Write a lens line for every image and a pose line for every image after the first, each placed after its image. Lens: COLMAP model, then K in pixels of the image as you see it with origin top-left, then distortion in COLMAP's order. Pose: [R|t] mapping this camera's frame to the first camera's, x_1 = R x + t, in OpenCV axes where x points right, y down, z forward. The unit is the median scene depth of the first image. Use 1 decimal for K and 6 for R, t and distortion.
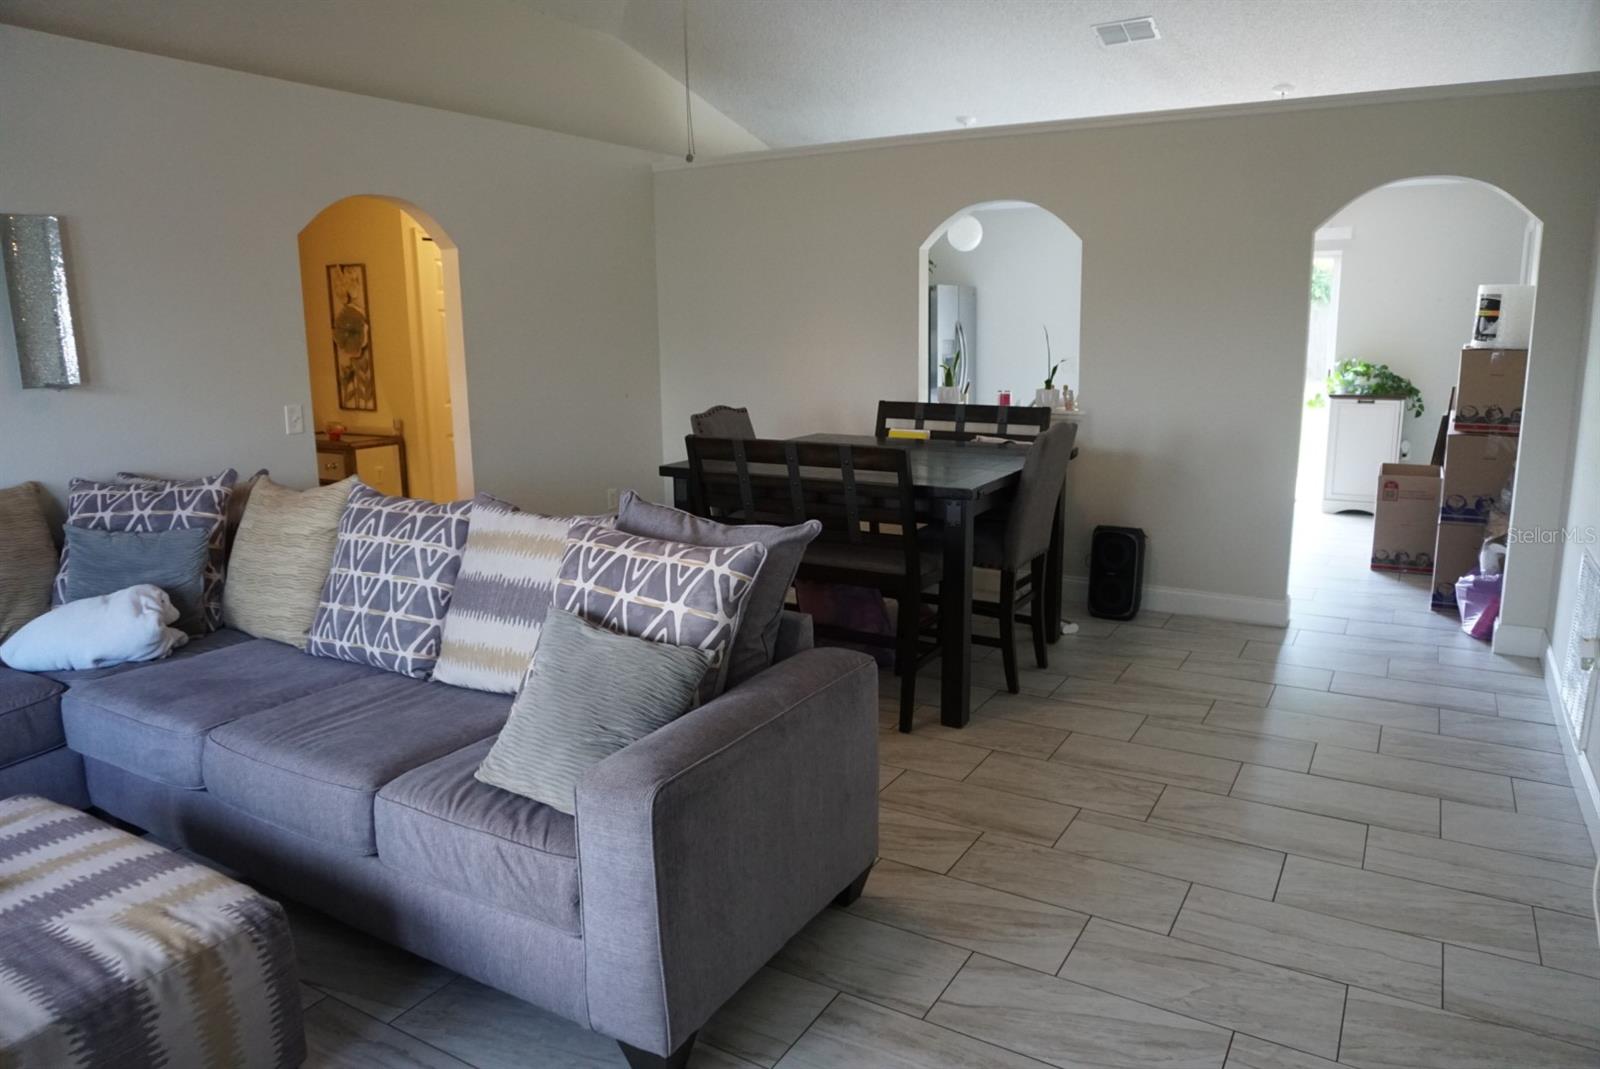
lens RADIAL K [[1063.2, 0, 800.0], [0, 1063.2, 534.5], [0, 0, 1]] dist [-0.037796, 0.003613]
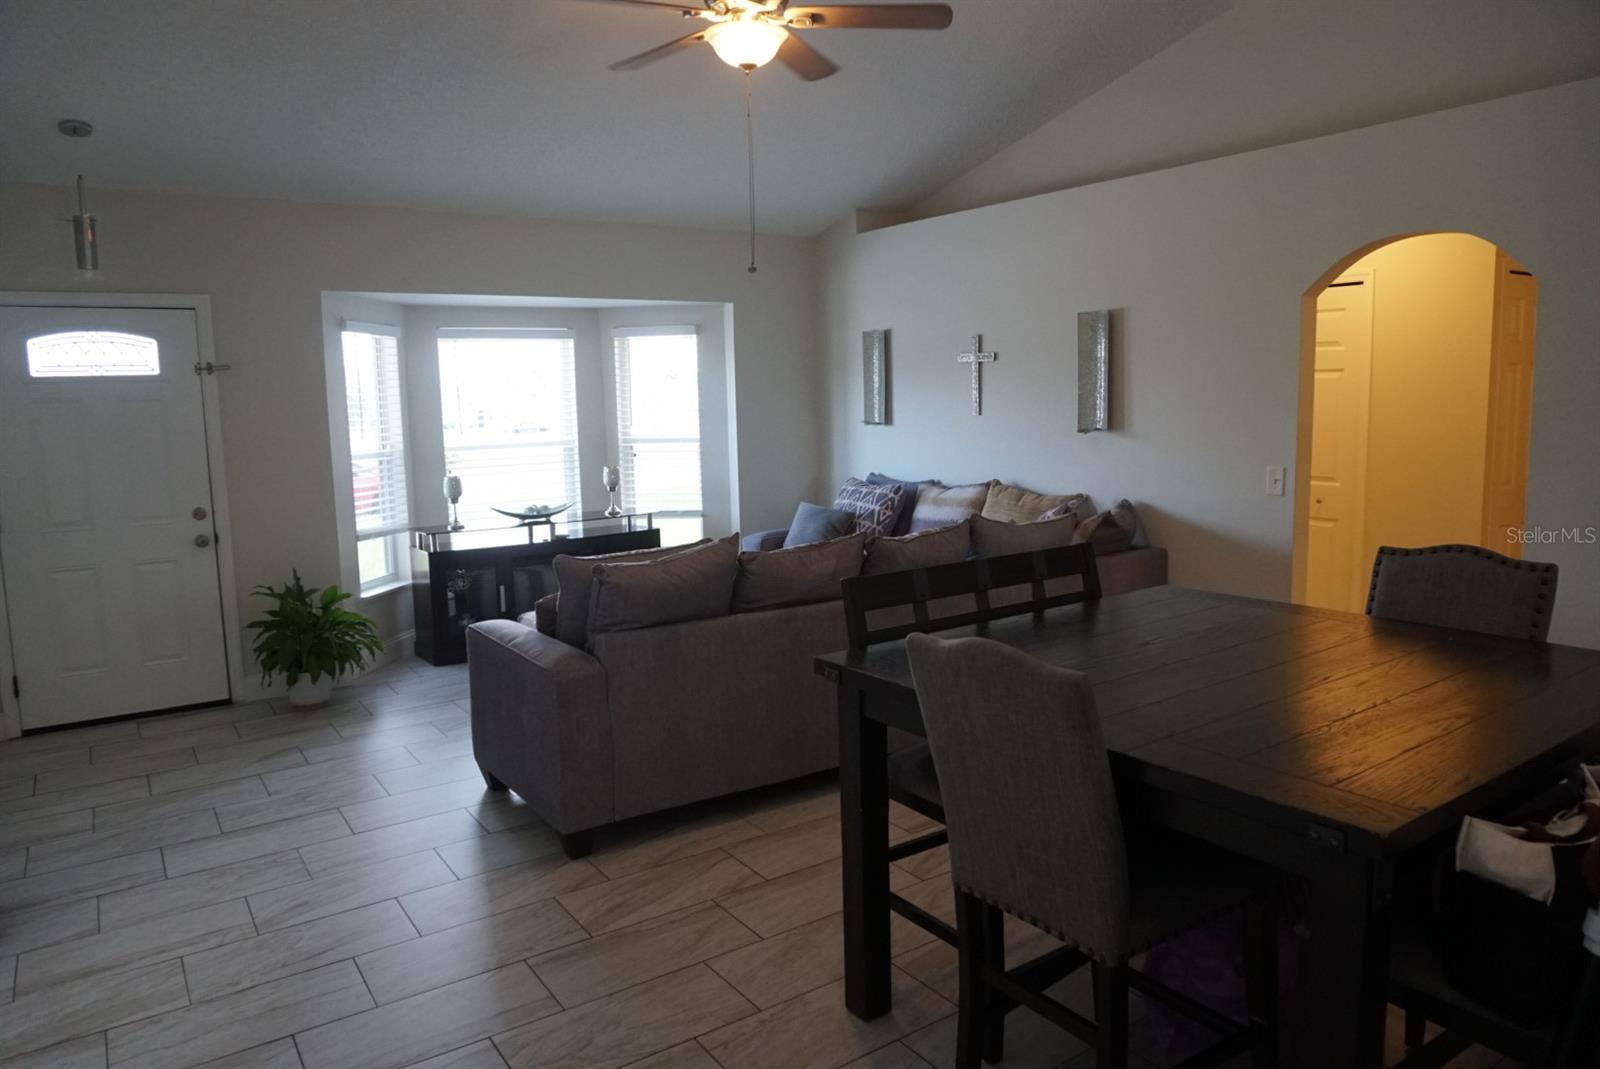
lens RADIAL K [[1089.0, 0, 800.0], [0, 1089.0, 534.5], [0, 0, 1]] dist [-0.037606, -0.000971]
pose [[-0.432300, 0.142356, -0.890422, 0.891125], [-0.151177, 0.962042, 0.227203, -0.314727], [0.888967, 0.232831, -0.394369, 1.433327]]
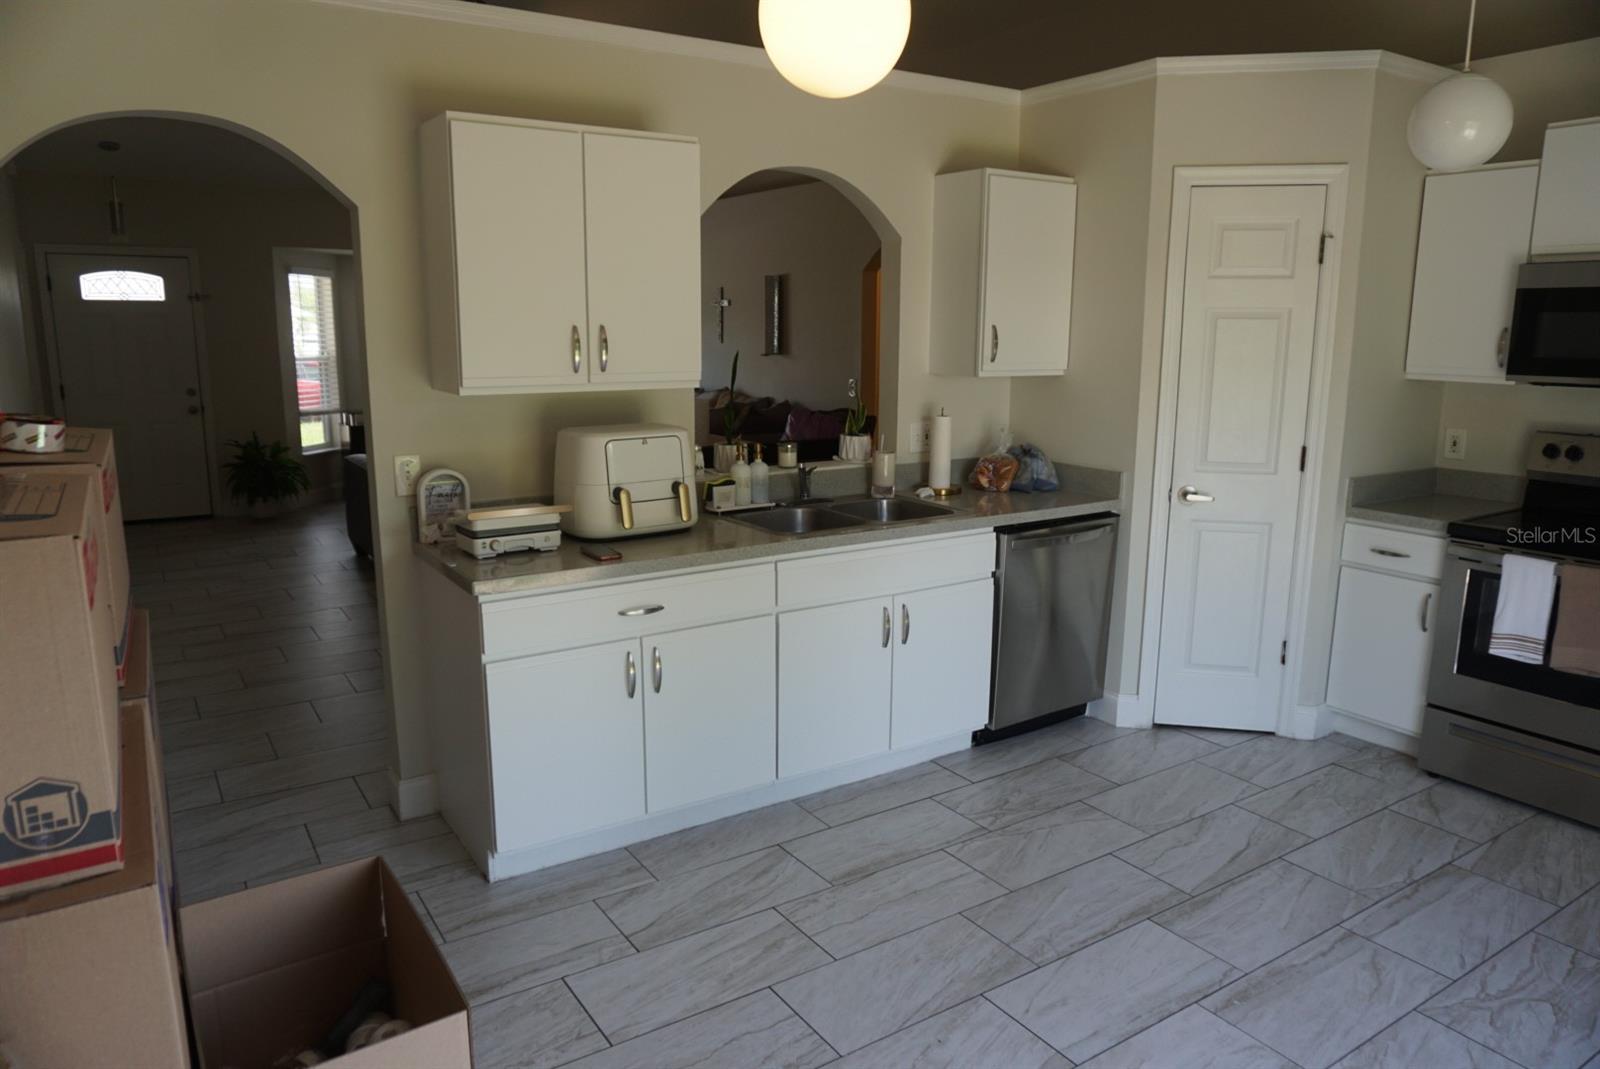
lens RADIAL K [[1063.2, 0, 800.0], [0, 1063.2, 534.5], [0, 0, 1]] dist [-0.037796, 0.003613]
pose [[-0.447210, 0.183718, -0.875357, 1.442100], [-0.178361, 0.940703, 0.288555, -0.498904], [0.876465, 0.285175, -0.387924, 2.335455]]
